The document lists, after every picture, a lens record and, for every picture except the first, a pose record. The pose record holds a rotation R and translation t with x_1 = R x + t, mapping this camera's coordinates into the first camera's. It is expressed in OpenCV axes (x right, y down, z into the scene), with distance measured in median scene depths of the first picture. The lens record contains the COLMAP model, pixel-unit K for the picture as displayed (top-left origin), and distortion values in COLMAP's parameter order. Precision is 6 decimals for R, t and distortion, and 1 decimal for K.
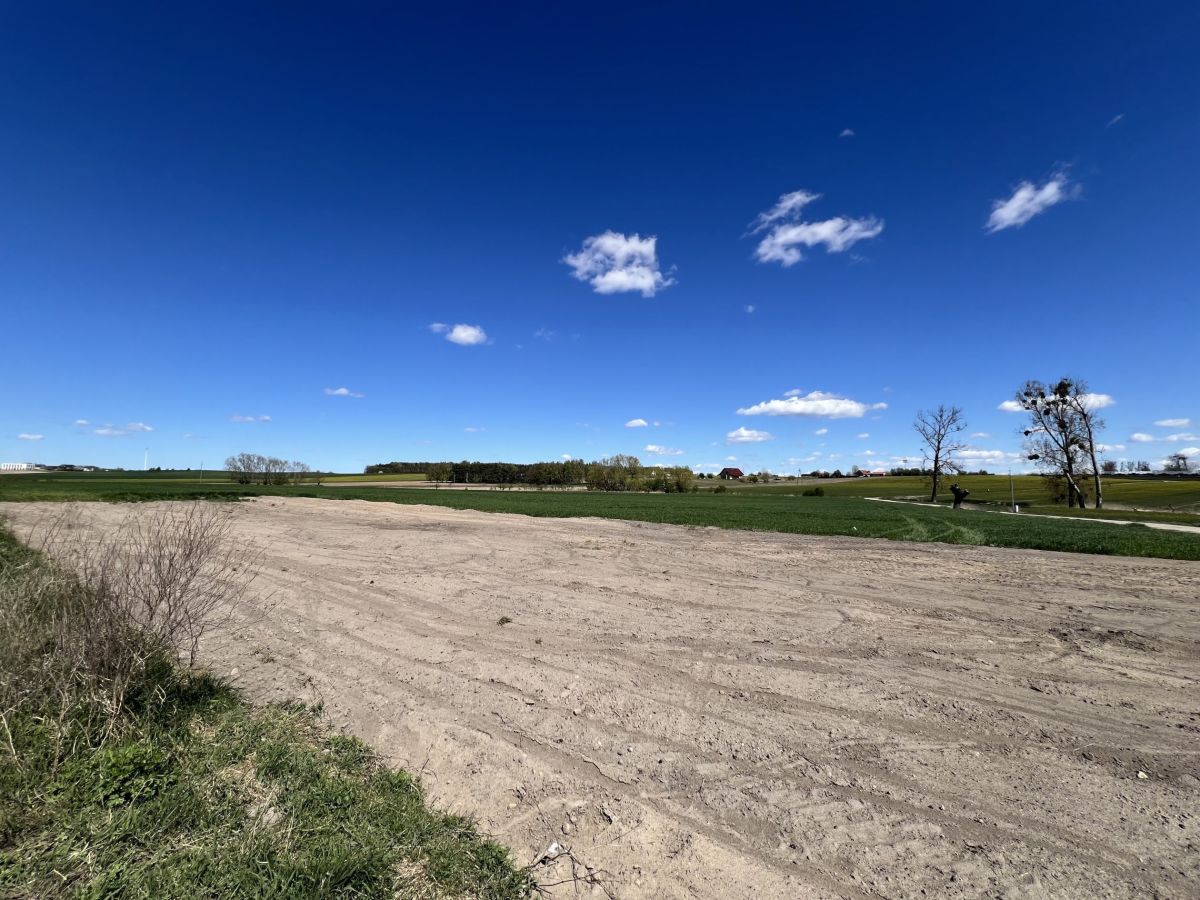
lens RADIAL K [[476.0, 0, 594.9], [0, 476.0, 447.1], [0, 0, 1]] dist [-0.000102, -0.000047]
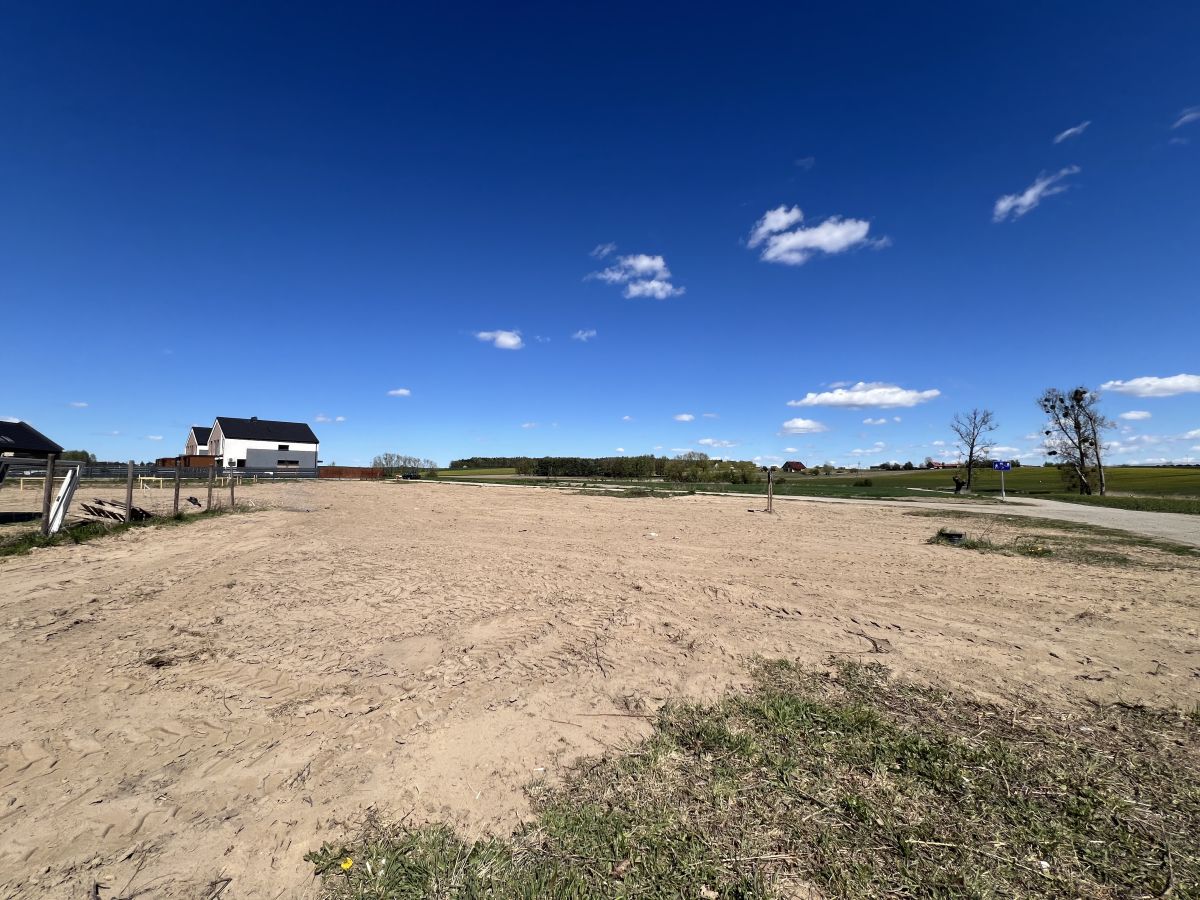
lens RADIAL K [[476.0, 0, 594.9], [0, 476.0, 447.1], [0, 0, 1]] dist [-0.000102, -0.000047]
pose [[0.992375, -0.010352, -0.122823, -0.038775], [0.012173, 0.999827, 0.014090, -0.014402], [0.122656, -0.015478, 0.992329, -0.186312]]
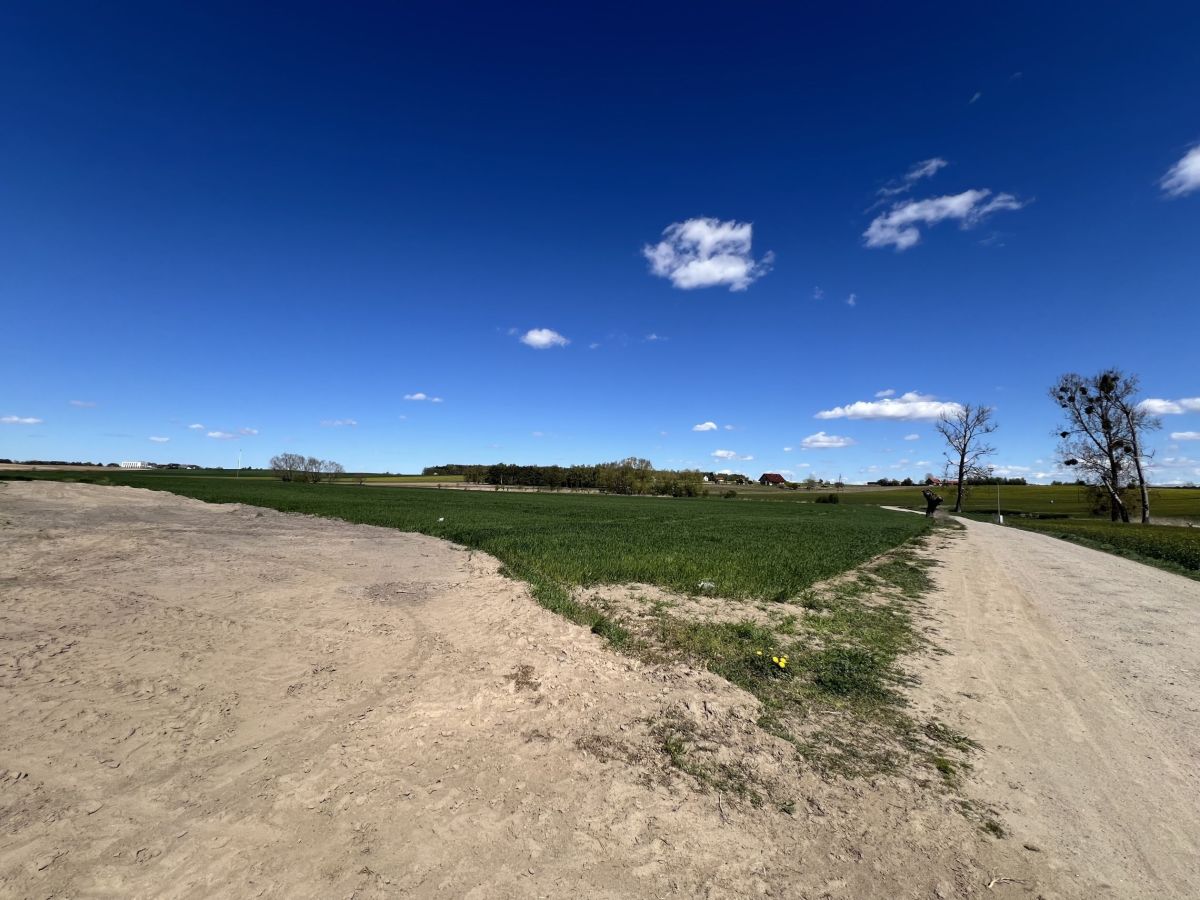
lens RADIAL K [[476.0, 0, 594.9], [0, 476.0, 447.1], [0, 0, 1]] dist [-0.000102, -0.000047]
pose [[0.991528, 0.005576, -0.129773, 0.102116], [-0.006837, 0.999934, -0.009272, 0.004220], [0.129713, 0.010081, 0.991500, 0.017359]]
